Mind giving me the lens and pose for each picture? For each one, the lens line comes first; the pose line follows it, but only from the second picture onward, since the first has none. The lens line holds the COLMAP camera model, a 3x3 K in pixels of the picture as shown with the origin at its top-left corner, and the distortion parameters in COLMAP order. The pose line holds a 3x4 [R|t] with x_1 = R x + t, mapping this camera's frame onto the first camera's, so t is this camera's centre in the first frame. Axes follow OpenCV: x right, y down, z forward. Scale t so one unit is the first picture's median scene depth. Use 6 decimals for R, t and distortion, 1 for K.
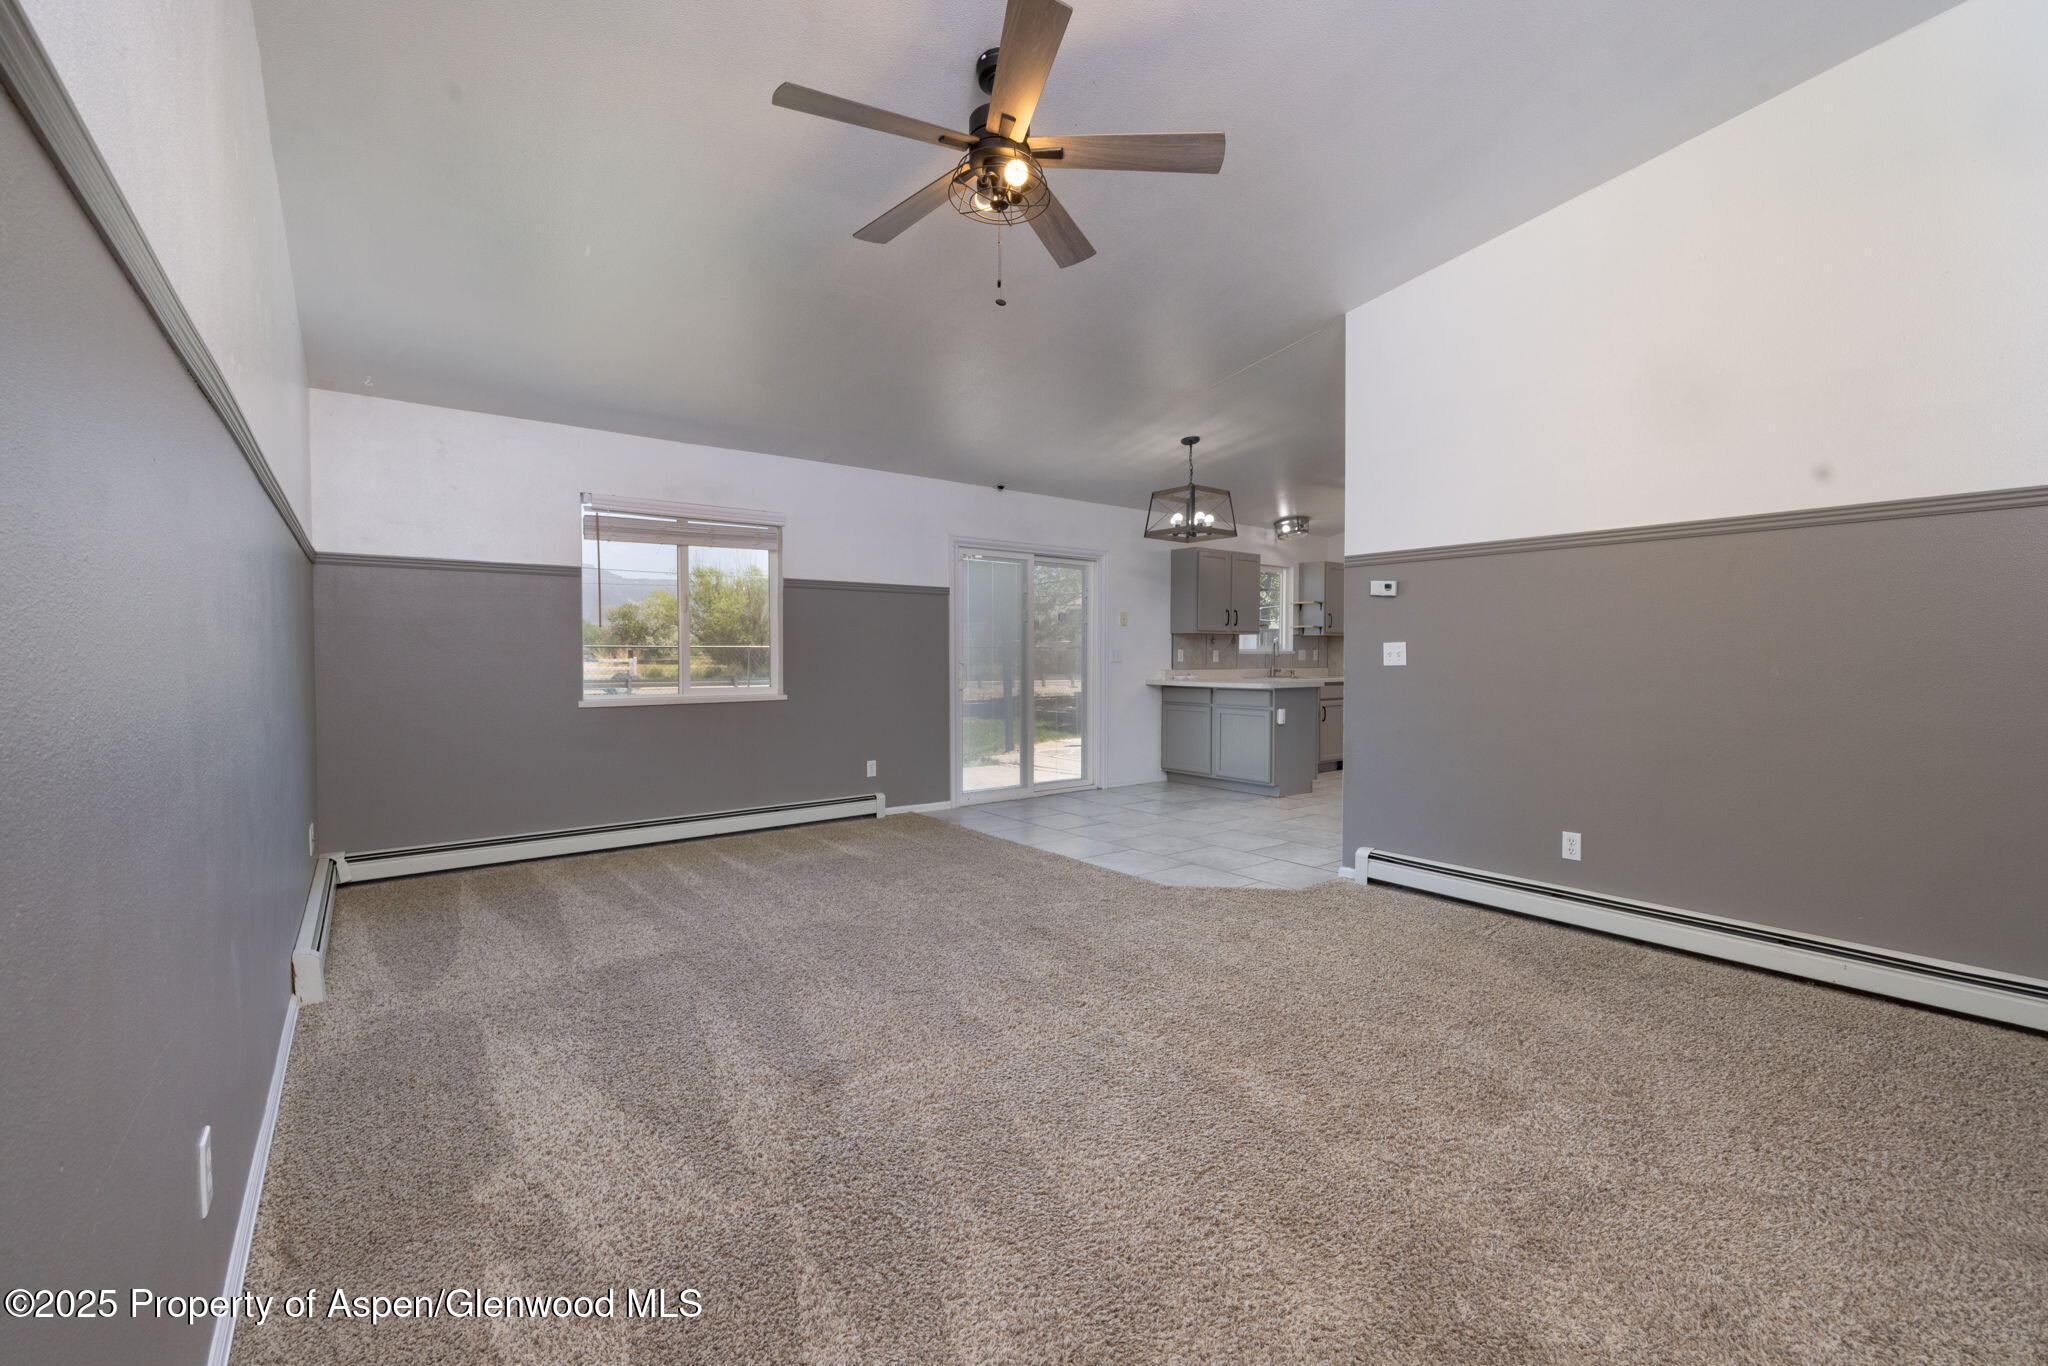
lens RADIAL K [[854.1, 0, 1026.2], [0, 854.1, 678.5], [0, 0, 1]] dist [0.000479, 0.000261]
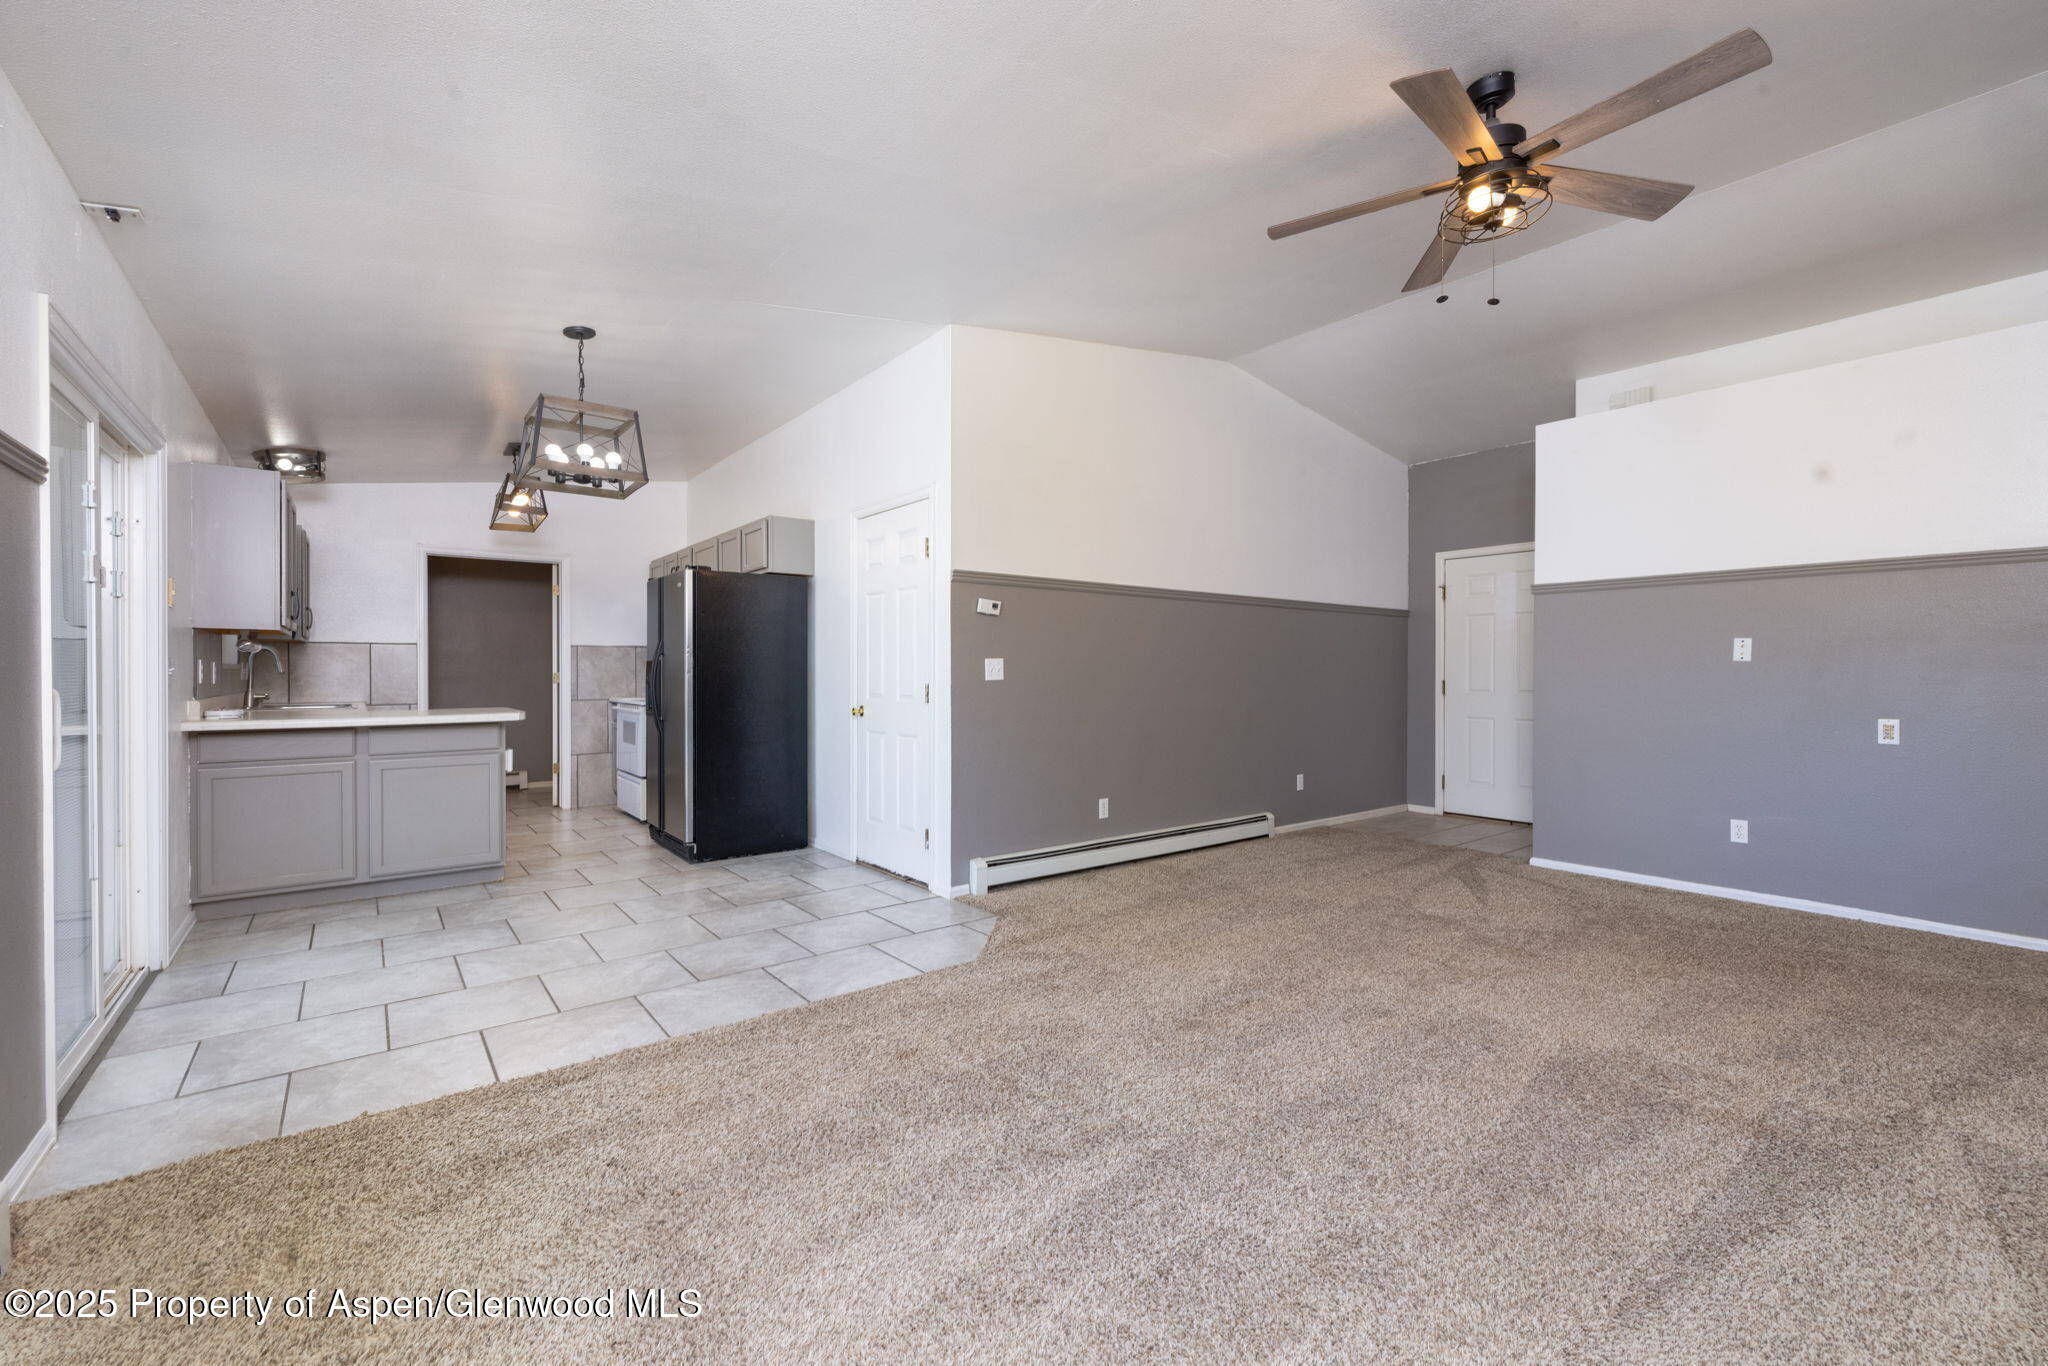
lens RADIAL K [[855.1, 0, 1025.6], [0, 855.1, 678.4], [0, 0, 1]] dist [0.000182, 0.000367]
pose [[-0.013699, -0.006084, 0.999888, -0.347486], [0.027667, 0.999596, 0.006462, -0.012851], [-0.999523, 0.027752, -0.013525, 0.530910]]
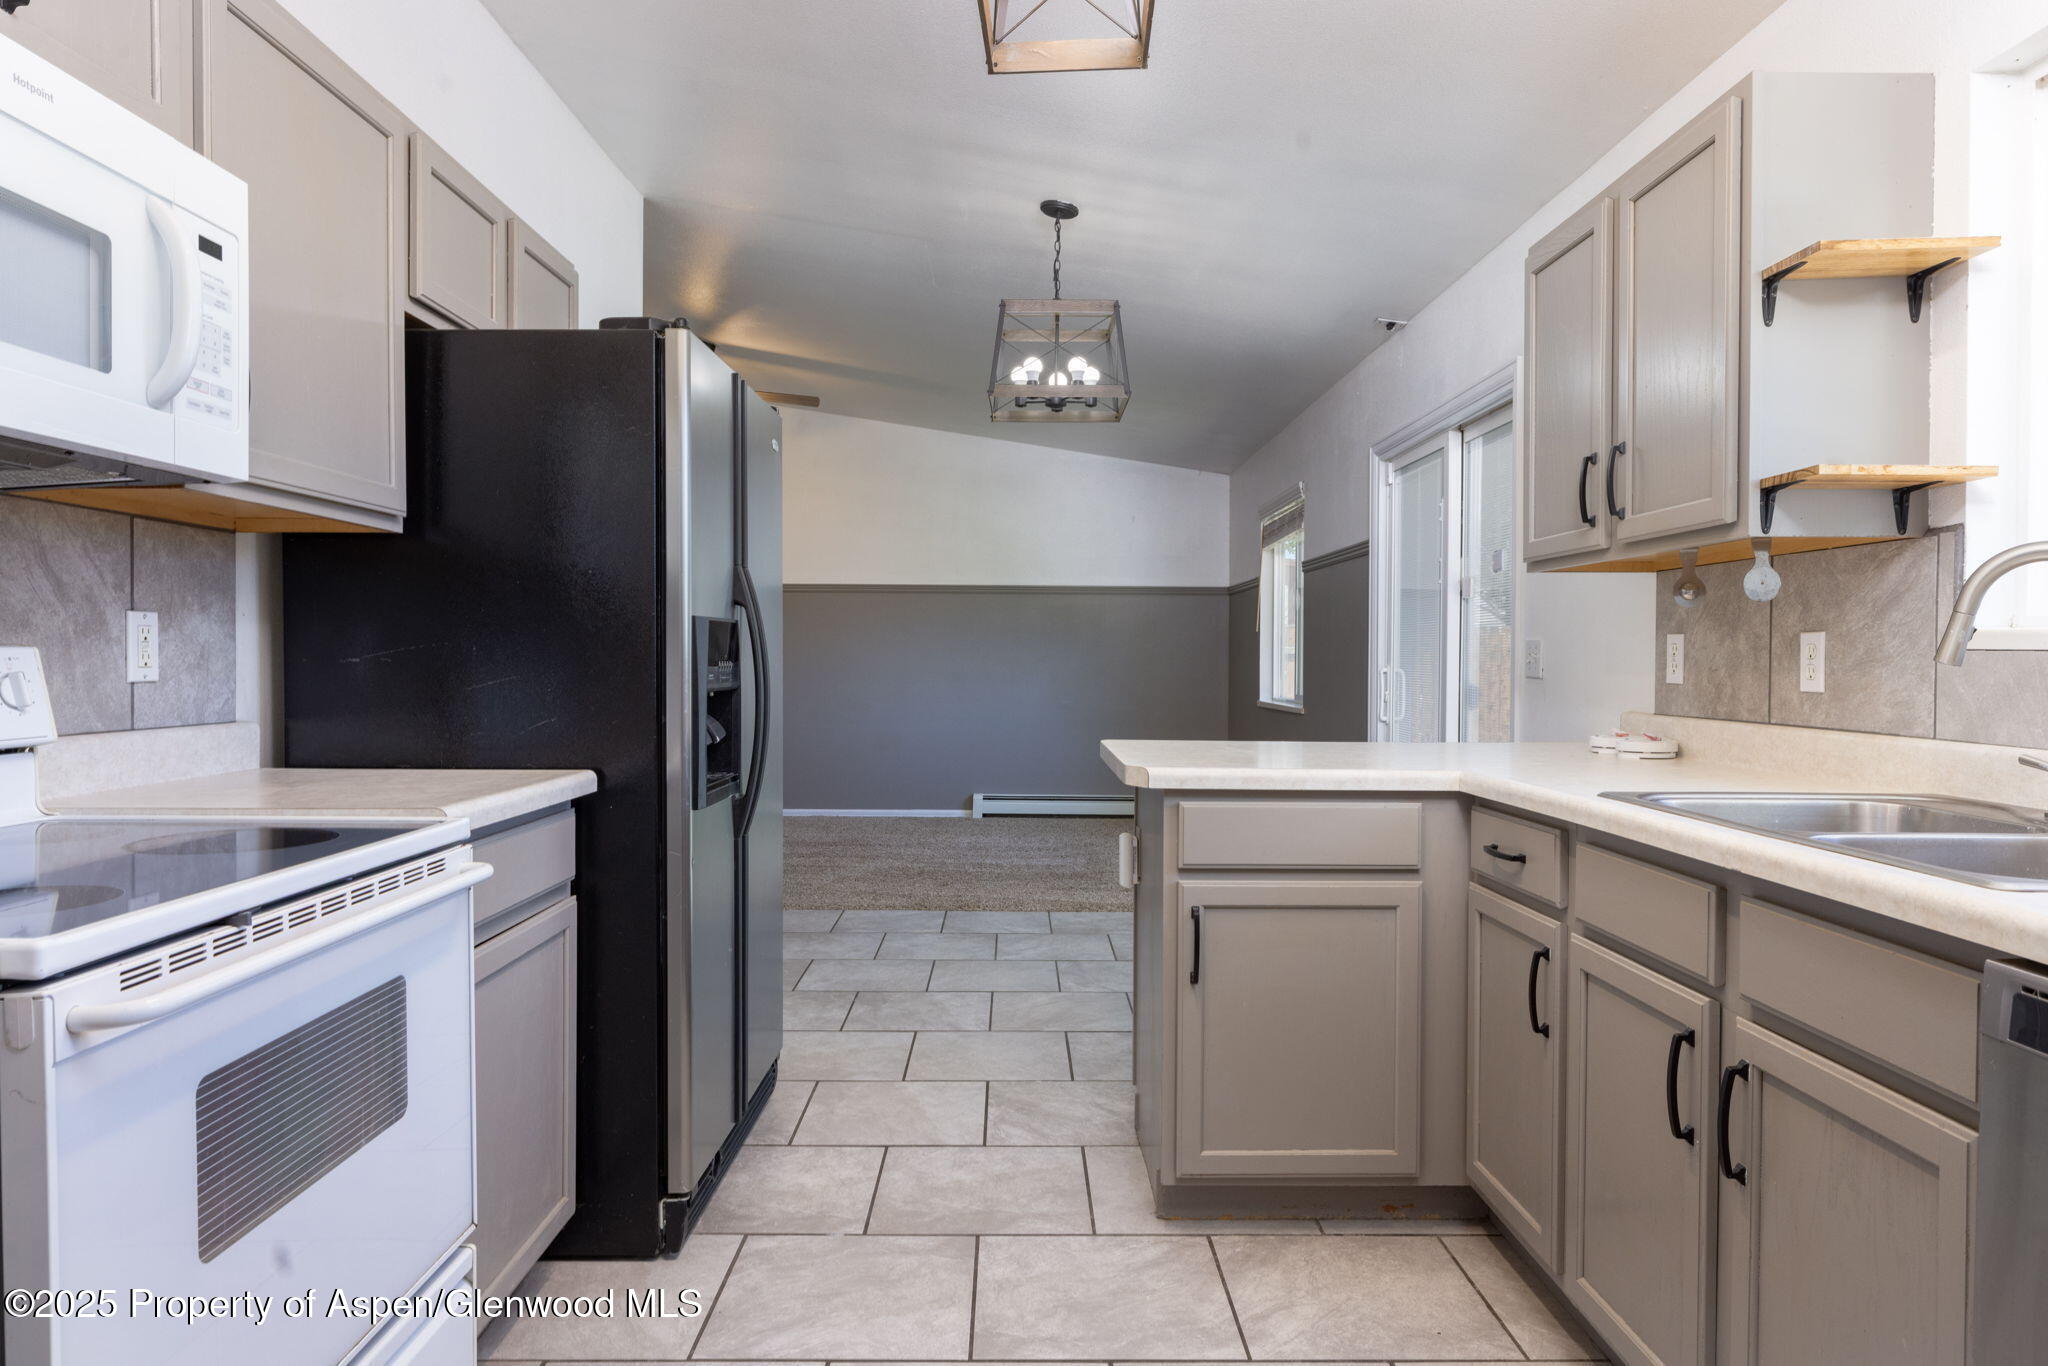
lens RADIAL K [[1183.7, 0, 1024.0], [0, 1183.7, 683.0], [0, 0, 1]] dist [-0.000196, 0.000151]
pose [[-0.603299, 0.016730, -0.797339, 0.572953], [-0.025224, 0.998879, 0.040044, -0.029601], [0.797116, 0.044271, -0.602201, 1.082112]]
